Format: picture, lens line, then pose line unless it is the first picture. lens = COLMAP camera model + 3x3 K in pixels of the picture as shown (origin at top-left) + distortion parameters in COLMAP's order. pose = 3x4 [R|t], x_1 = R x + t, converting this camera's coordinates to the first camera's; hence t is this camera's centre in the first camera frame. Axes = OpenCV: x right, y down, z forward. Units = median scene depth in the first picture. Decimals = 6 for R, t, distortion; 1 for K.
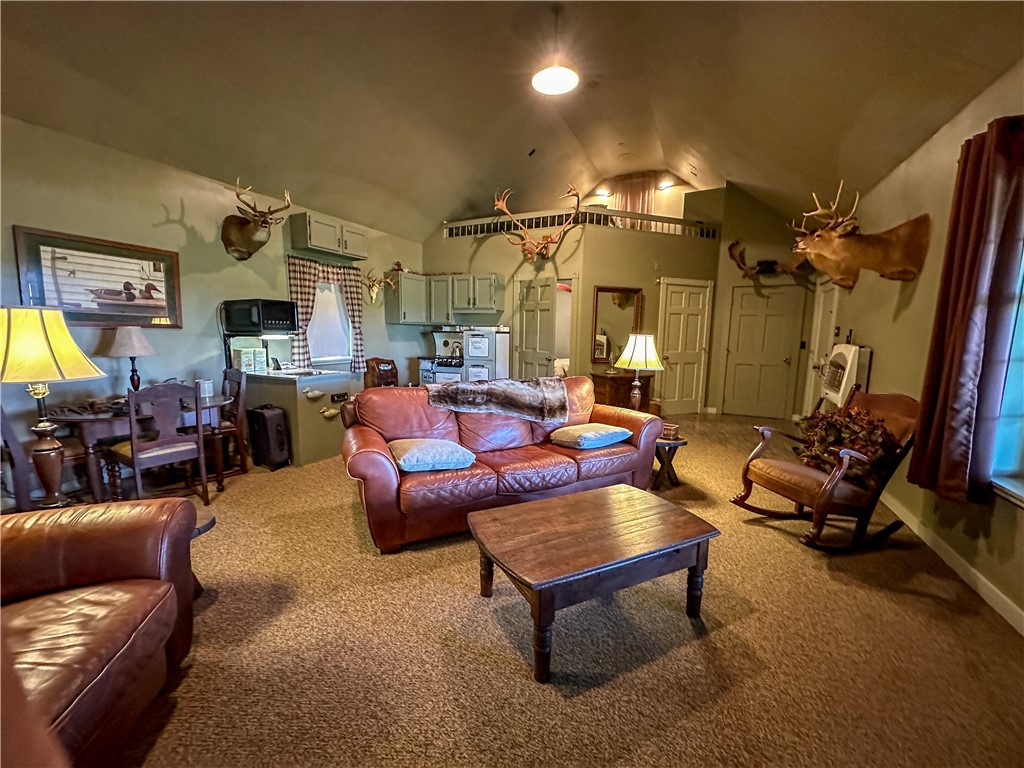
lens RADIAL K [[409.1, 0, 506.7], [0, 409.1, 385.2], [0, 0, 1]] dist [-0.002943, 0.000218]
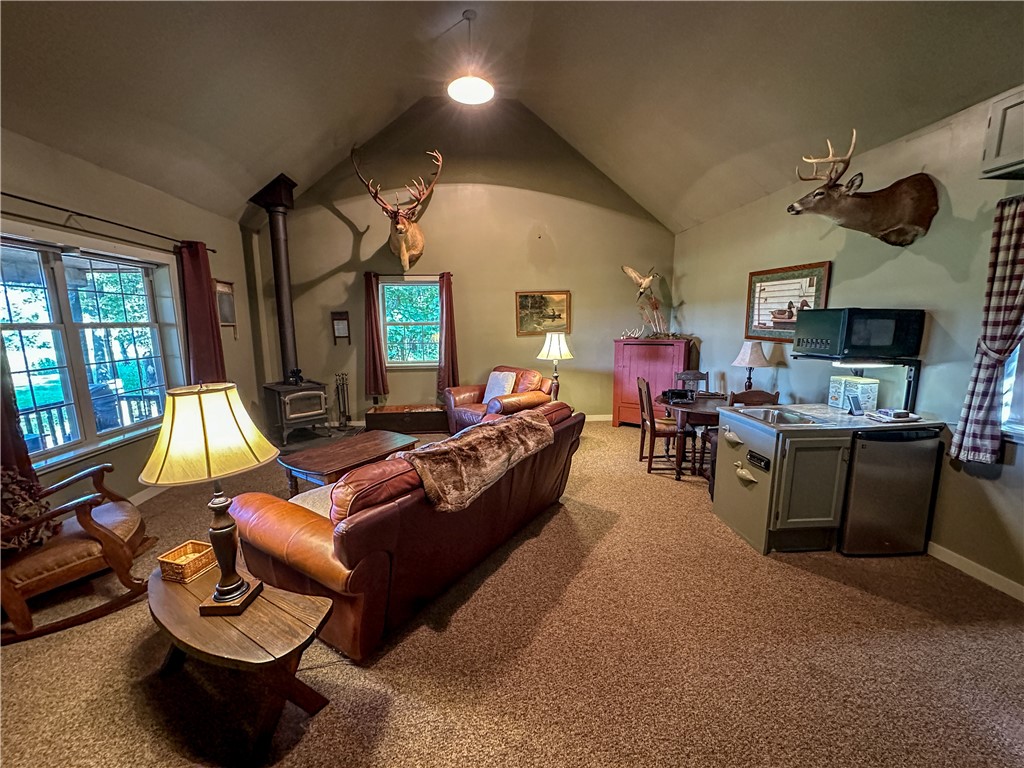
lens RADIAL K [[409.1, 0, 511.3], [0, 409.1, 384.6], [0, 0, 1]] dist [-0.002943, 0.000218]
pose [[-0.852187, 0.074997, -0.517834, 0.282791], [-0.072539, 0.963184, 0.258873, -0.261007], [0.518184, 0.258171, -0.815373, 1.523356]]
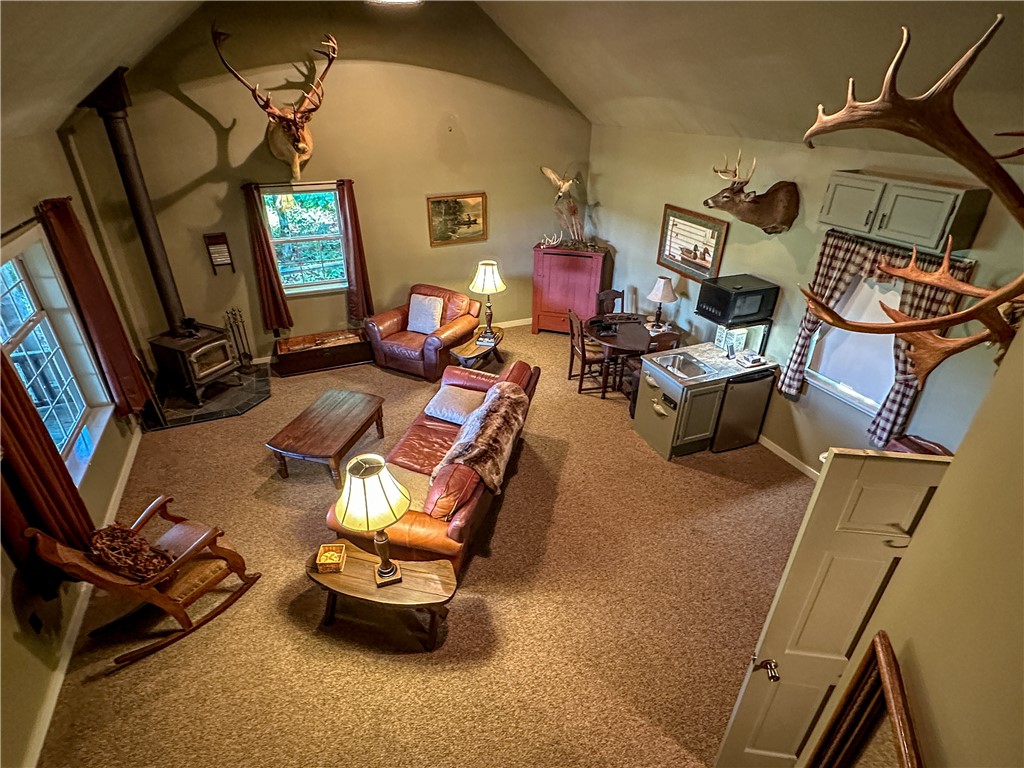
lens RADIAL K [[531.0, 0, 511.1], [0, 531.0, 388.2], [0, 0, 1]] dist [-0.001443, -0.002280]
pose [[-0.645340, 0.353583, -0.677137, 0.707617], [-0.121368, 0.827708, 0.547876, -0.702763], [0.754192, 0.435749, -0.491240, 1.535549]]
